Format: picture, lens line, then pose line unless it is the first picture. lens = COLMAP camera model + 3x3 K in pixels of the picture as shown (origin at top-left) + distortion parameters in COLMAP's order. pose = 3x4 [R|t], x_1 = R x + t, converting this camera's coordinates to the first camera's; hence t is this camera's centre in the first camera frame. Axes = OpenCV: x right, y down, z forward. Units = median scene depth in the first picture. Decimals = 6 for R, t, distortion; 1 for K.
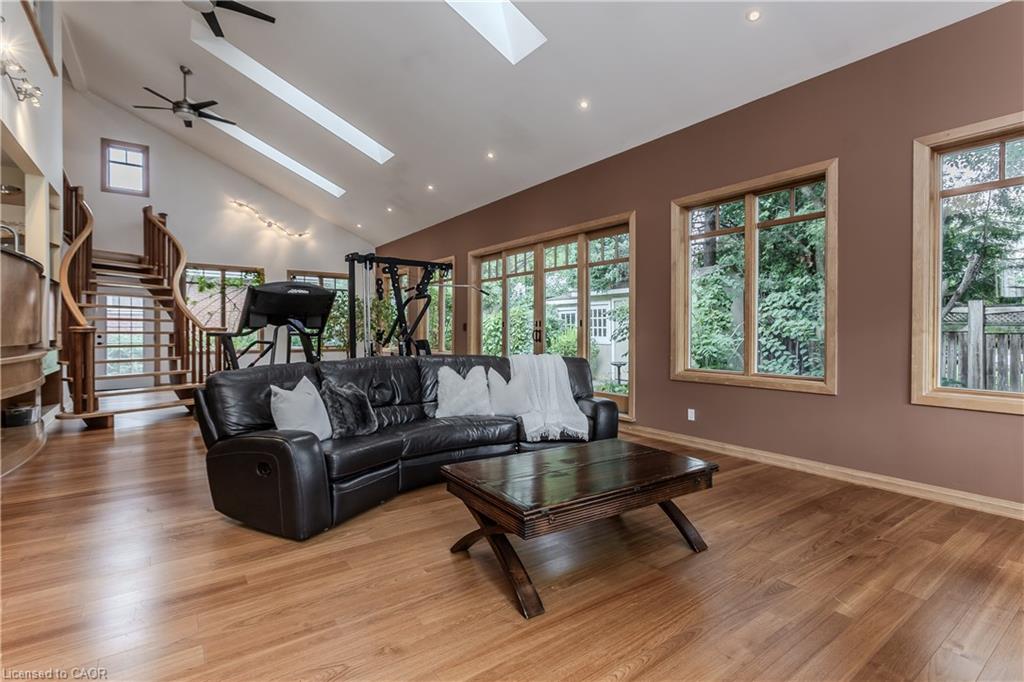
lens RADIAL K [[471.3, 0, 515.6], [0, 471.3, 336.7], [0, 0, 1]] dist [-0.015686, 0.002157]
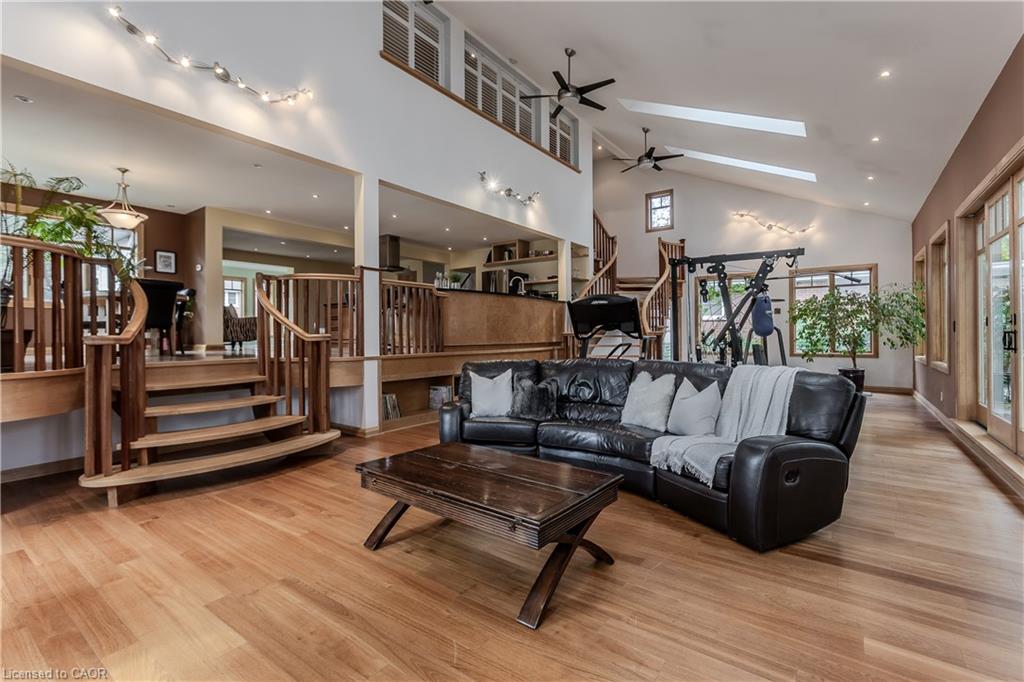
lens RADIAL K [[471.3, 0, 511.8], [0, 471.3, 332.6], [0, 0, 1]] dist [-0.015686, 0.002157]
pose [[0.292390, -0.007736, -0.956268, 0.305934], [-0.004436, 0.999946, -0.009446, -0.002935], [0.956289, 0.007004, 0.292340, 0.209794]]
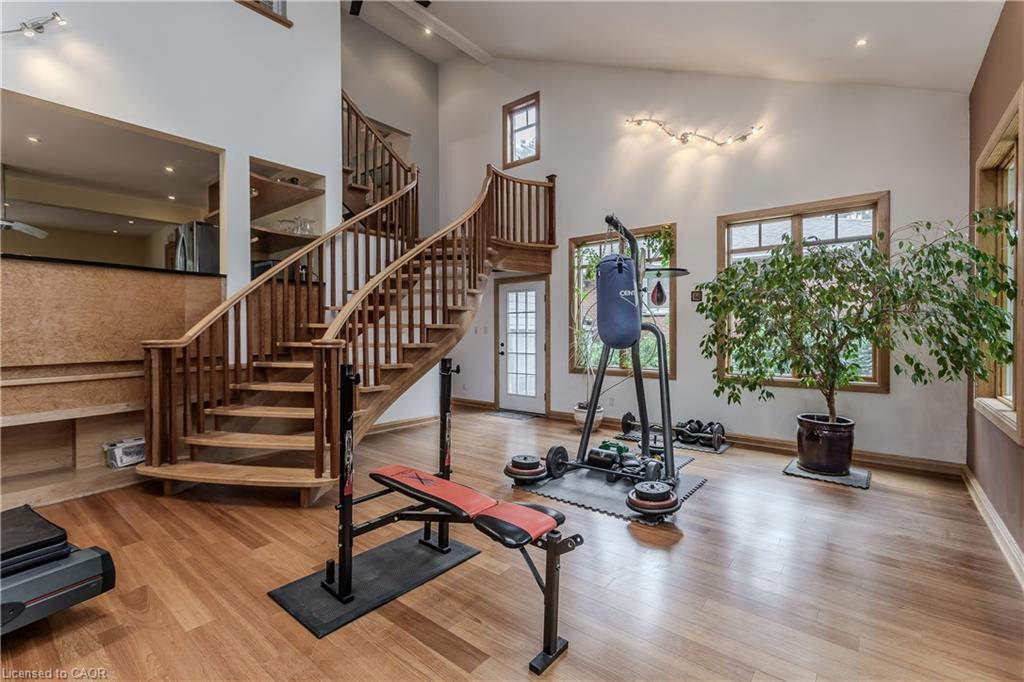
lens RADIAL K [[471.3, 0, 513.7], [0, 471.3, 336.7], [0, 0, 1]] dist [-0.015686, 0.002157]
pose [[0.250049, 0.005488, -0.968218, -0.067849], [-0.007806, 0.999963, 0.003652, -0.017965], [0.968202, 0.006645, 0.250083, 0.779178]]
